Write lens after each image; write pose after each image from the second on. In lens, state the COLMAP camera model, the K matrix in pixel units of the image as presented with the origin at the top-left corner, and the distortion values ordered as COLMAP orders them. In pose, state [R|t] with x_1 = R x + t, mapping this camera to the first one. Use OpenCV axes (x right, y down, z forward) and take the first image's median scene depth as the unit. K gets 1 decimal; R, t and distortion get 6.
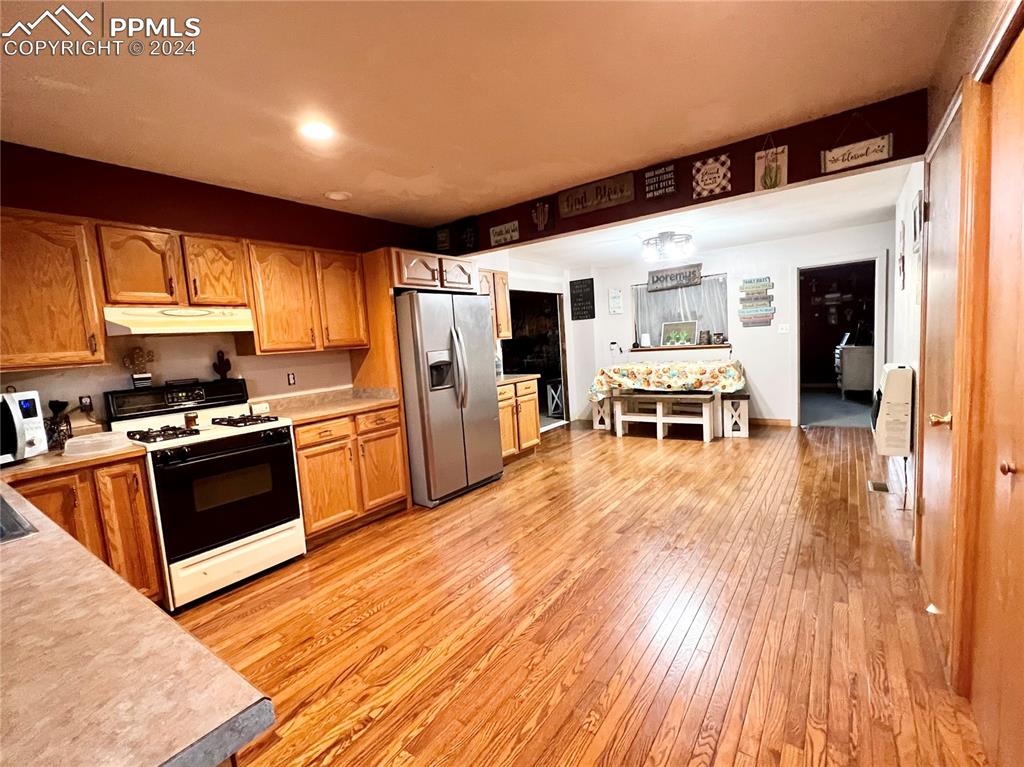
lens RADIAL K [[454.9, 0, 513.6], [0, 454.9, 383.4], [0, 0, 1]] dist [-0.003465, -0.000141]
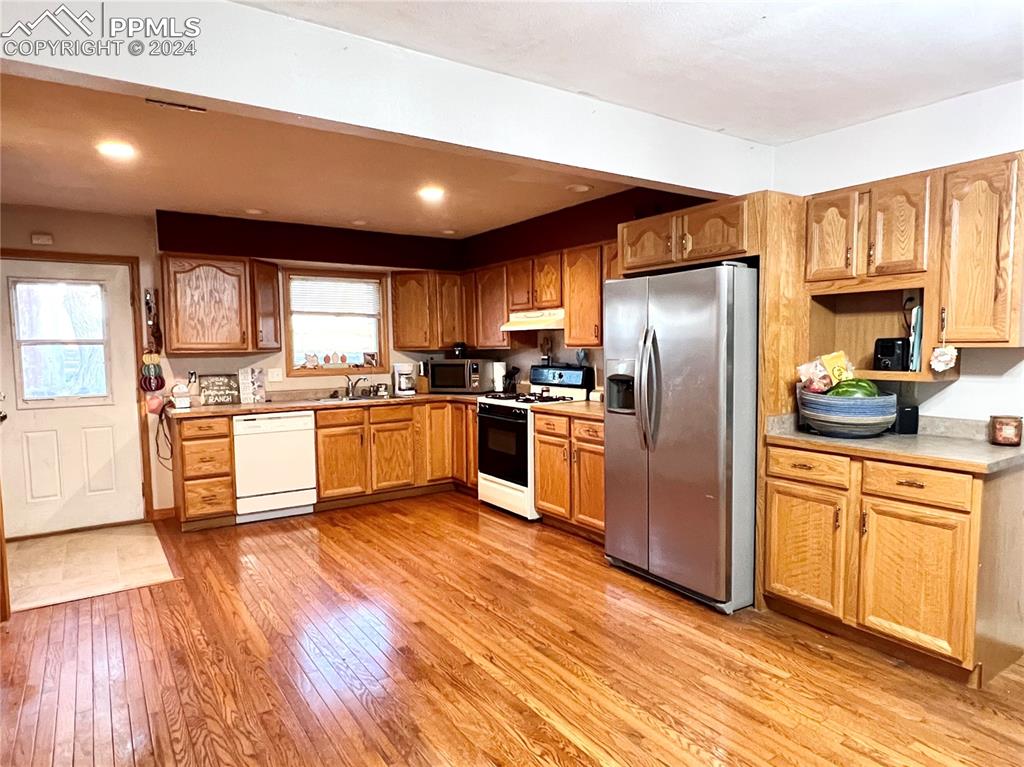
lens RADIAL K [[624.2, 0, 512.6], [0, 624.2, 389.1], [0, 0, 1]] dist [-0.003206, -0.000319]
pose [[-0.336185, 0.136366, -0.931871, 0.927006], [-0.058430, 0.984536, 0.165153, -0.202868], [0.939982, 0.109971, -0.323018, 1.317667]]
